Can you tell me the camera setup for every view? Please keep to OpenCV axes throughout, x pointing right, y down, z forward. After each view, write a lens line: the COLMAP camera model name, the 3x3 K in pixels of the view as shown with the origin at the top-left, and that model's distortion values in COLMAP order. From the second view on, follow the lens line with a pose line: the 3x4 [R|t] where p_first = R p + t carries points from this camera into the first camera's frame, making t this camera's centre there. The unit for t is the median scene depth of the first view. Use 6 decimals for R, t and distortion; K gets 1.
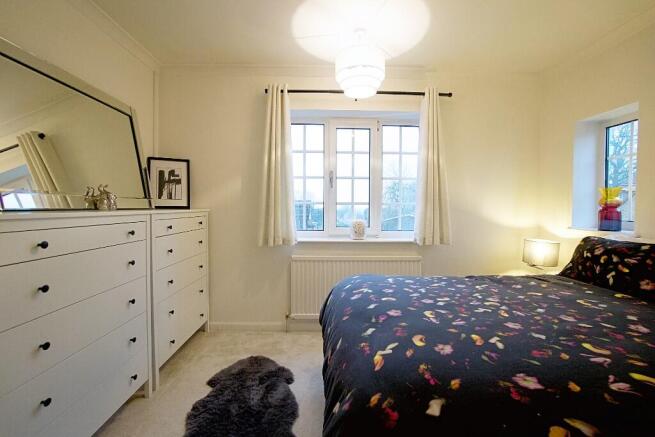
lens RADIAL K [[288.9, 0, 326.5], [0, 288.9, 209.0], [0, 0, 1]] dist [-0.067908, 0.023806]
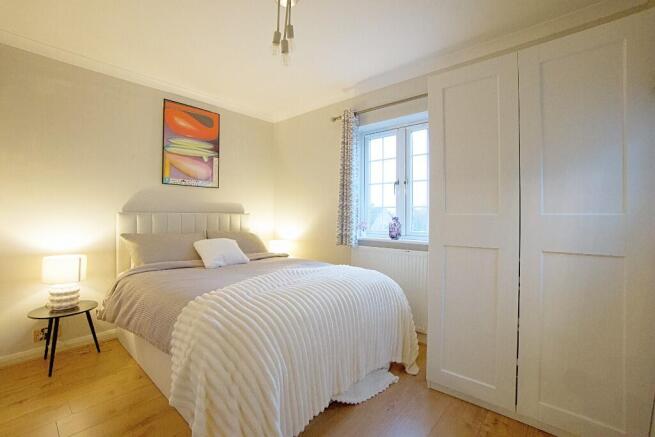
lens RADIAL K [[288.9, 0, 326.5], [0, 288.9, 209.0], [0, 0, 1]] dist [-0.067908, 0.023806]
pose [[0.747768, -0.009353, -0.663894, 0.756402], [0.004316, 0.999948, -0.009227, 0.000151], [0.663946, 0.004034, 0.747770, 0.032794]]
